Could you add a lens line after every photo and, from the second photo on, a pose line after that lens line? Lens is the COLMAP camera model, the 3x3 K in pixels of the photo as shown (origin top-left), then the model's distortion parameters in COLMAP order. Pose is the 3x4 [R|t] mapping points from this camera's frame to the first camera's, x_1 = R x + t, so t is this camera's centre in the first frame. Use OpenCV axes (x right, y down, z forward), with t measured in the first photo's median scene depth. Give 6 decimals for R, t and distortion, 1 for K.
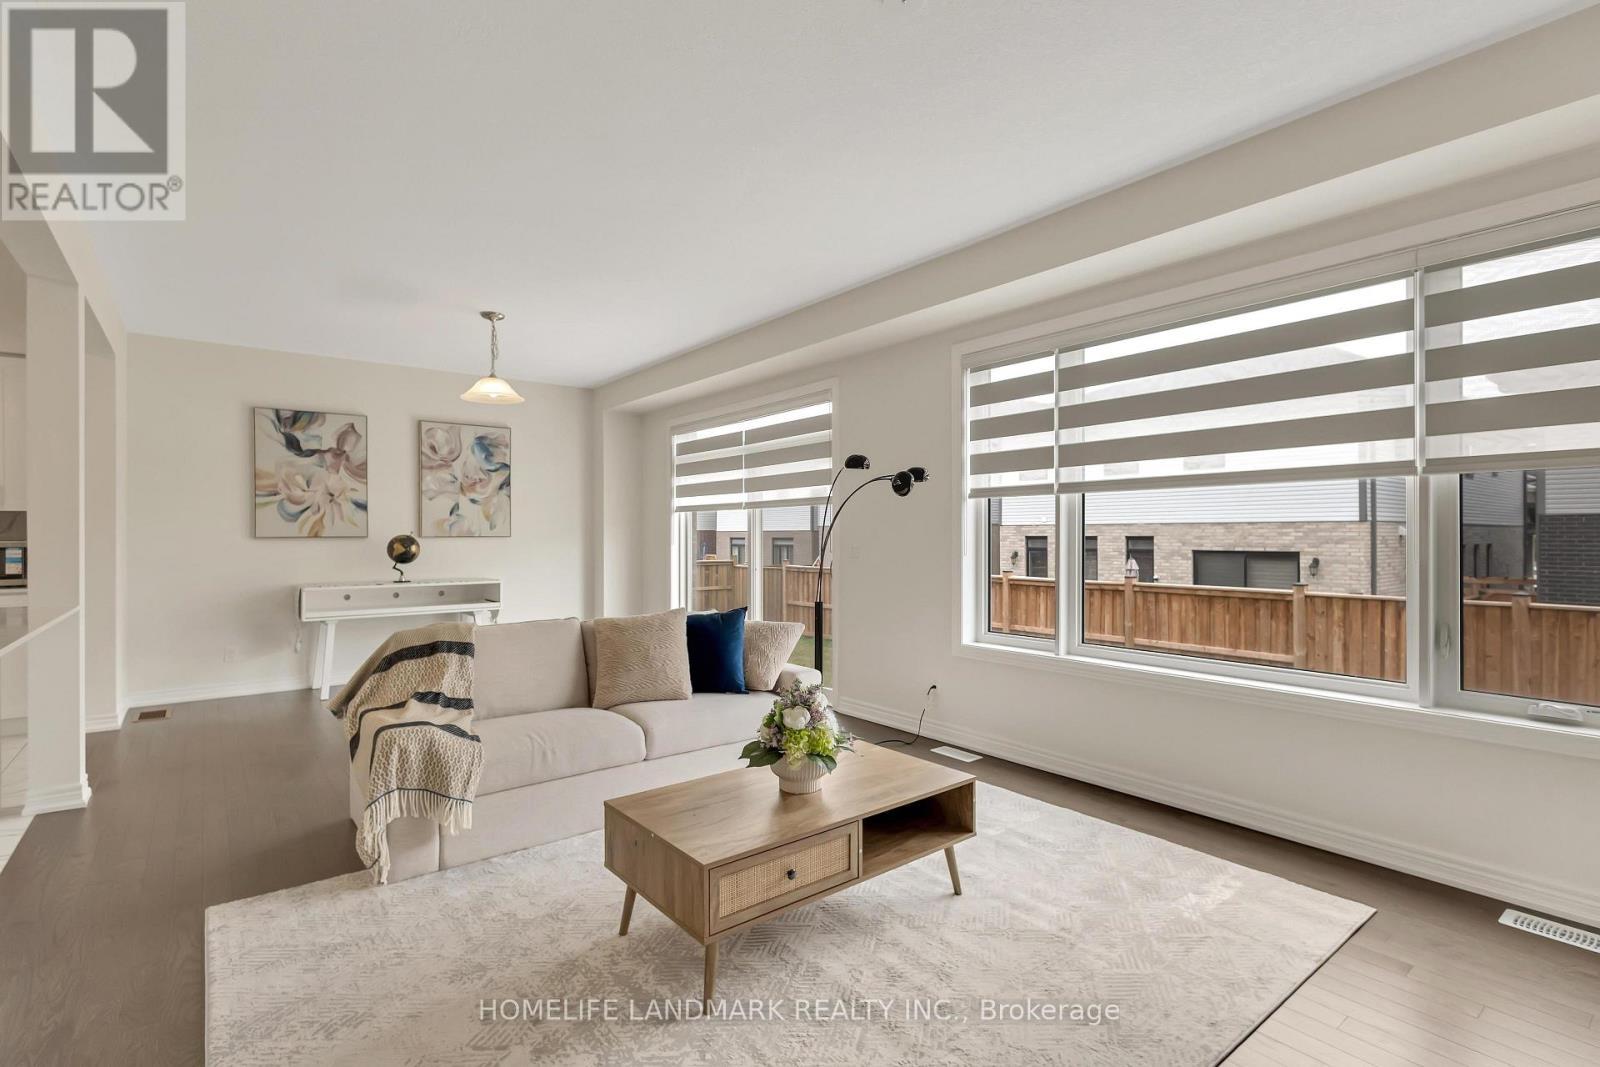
lens RADIAL K [[747.6, 0, 799.9], [0, 747.6, 535.2], [0, 0, 1]] dist [0.007628, -0.001281]
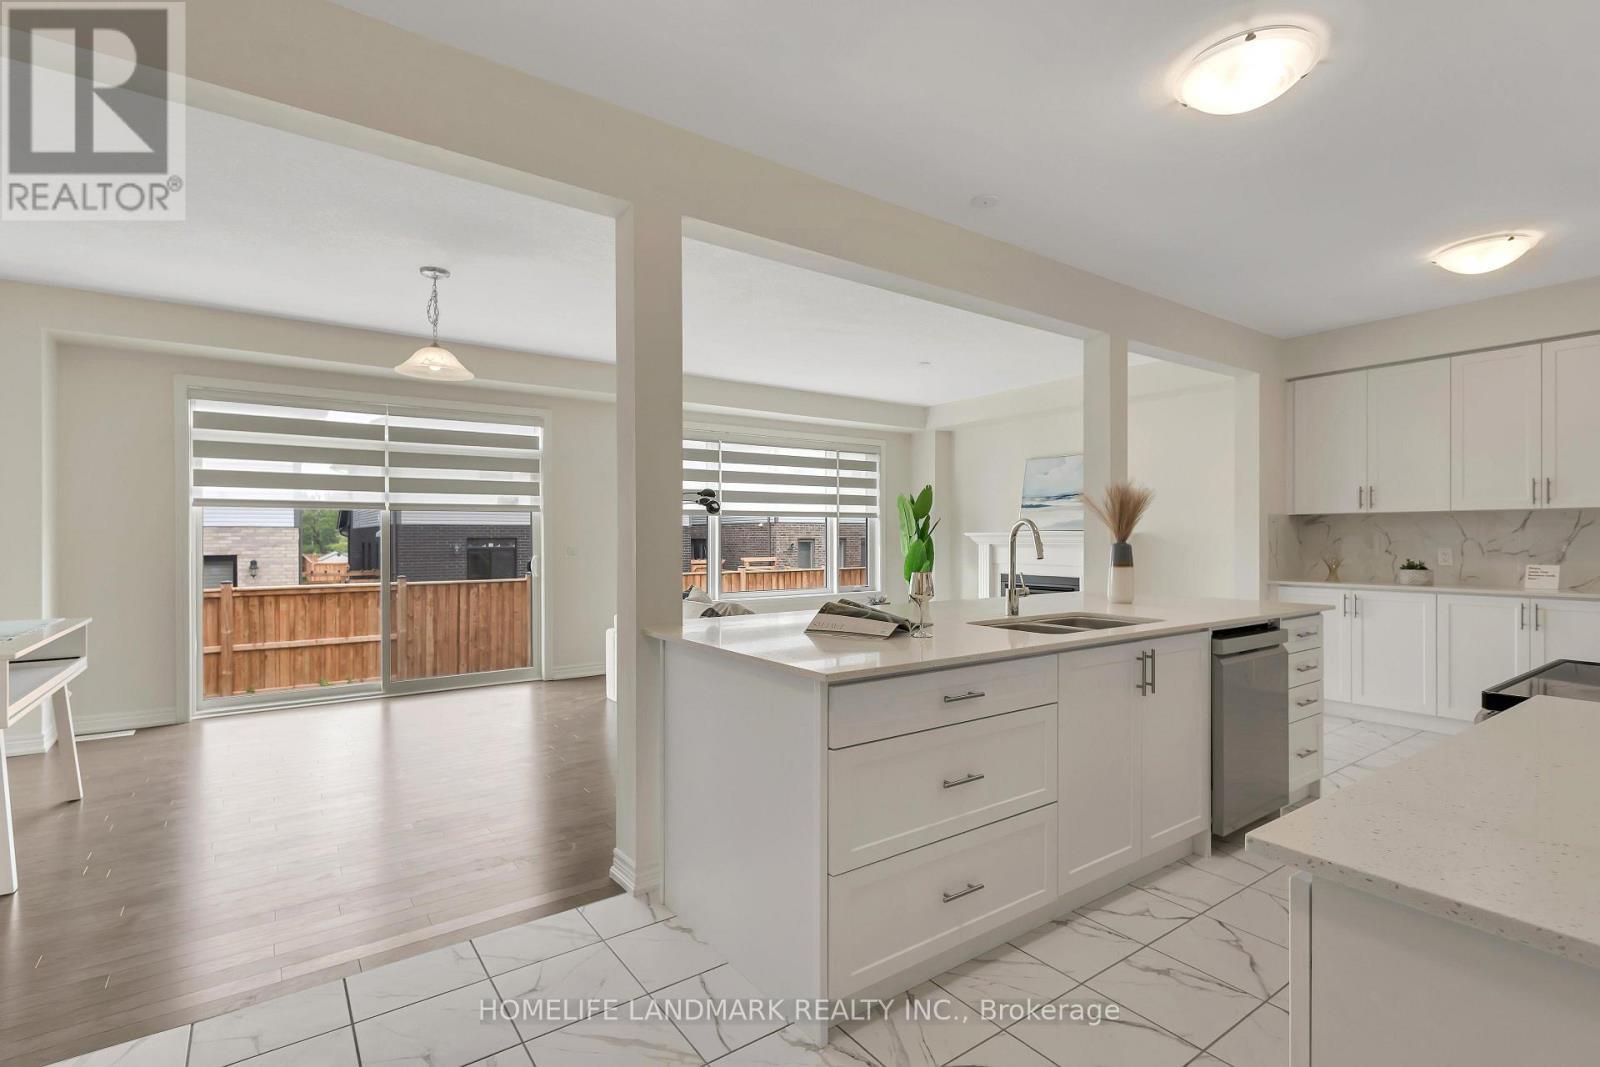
lens RADIAL K [[747.6, 0, 792.5], [0, 747.6, 532.2], [0, 0, 1]] dist [0.007628, -0.001281]
pose [[0.051132, 0.007300, 0.998665, -0.978107], [0.003077, 0.999967, -0.007467, 0.001193], [-0.998687, 0.003455, 0.051108, 0.450246]]
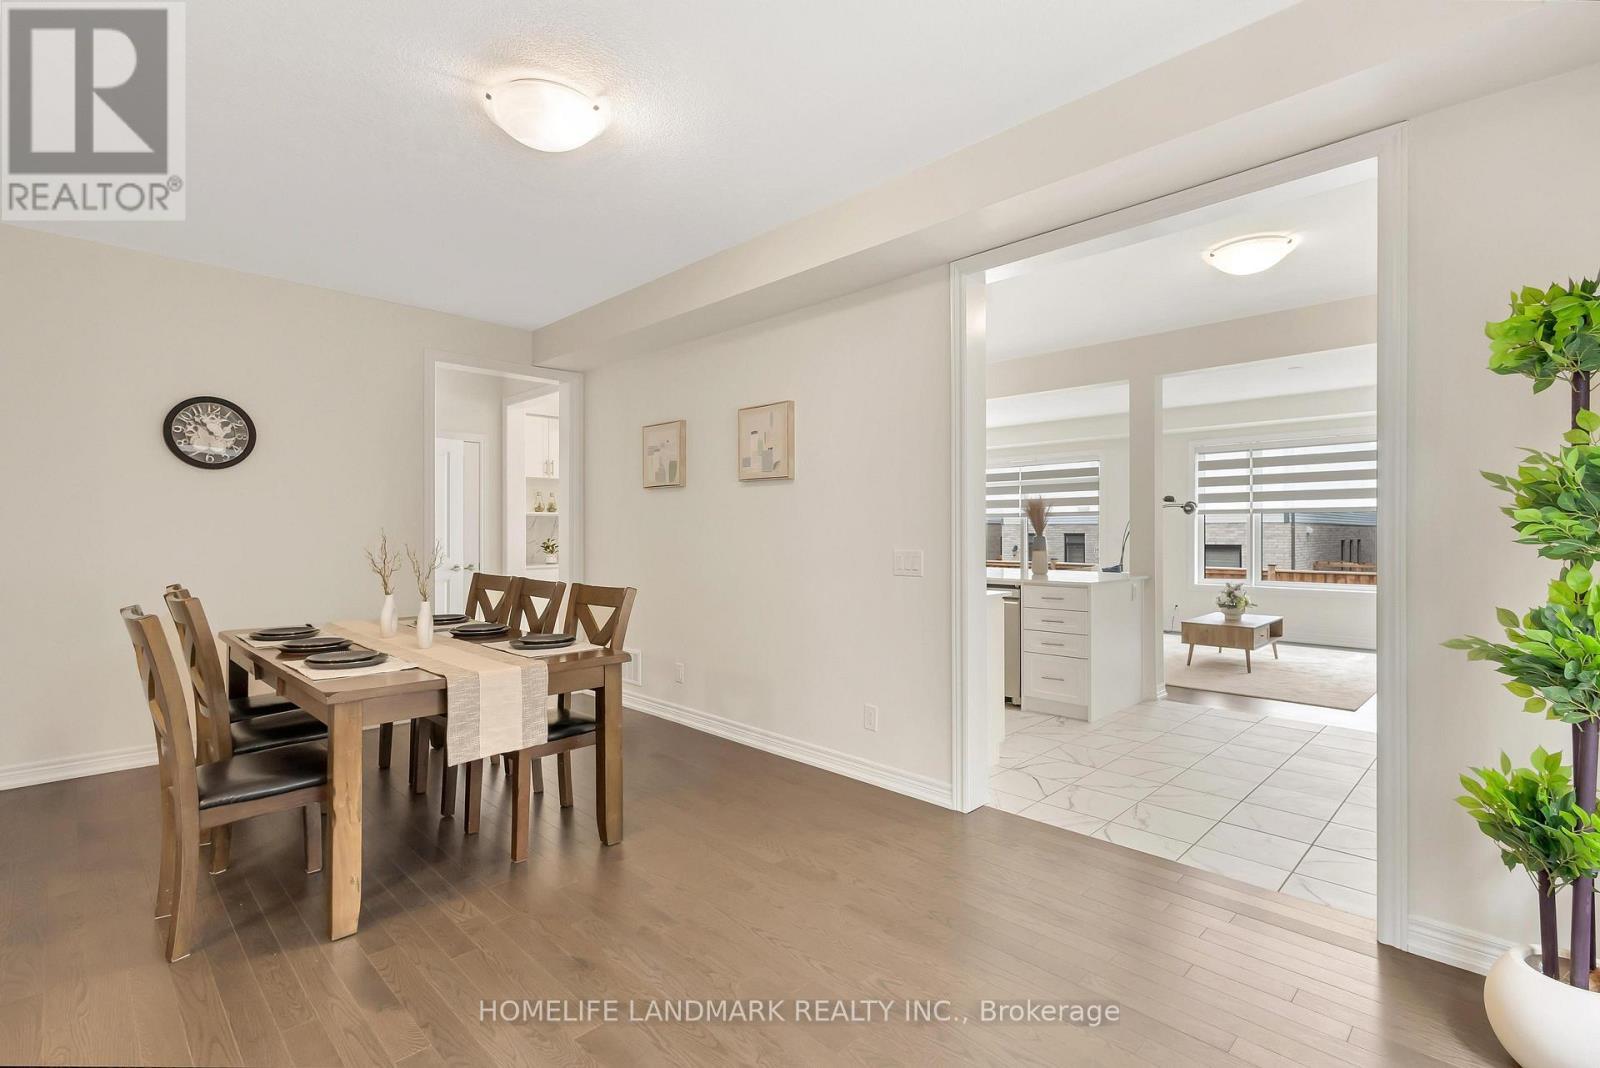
lens RADIAL K [[747.6, 0, 791.5], [0, 747.6, 531.1], [0, 0, 1]] dist [0.007628, -0.001281]
pose [[0.993358, 0.001409, 0.115057, -0.803835], [-0.001259, 0.999998, -0.001381, 0.000886], [-0.115058, 0.001227, 0.993358, -0.670100]]
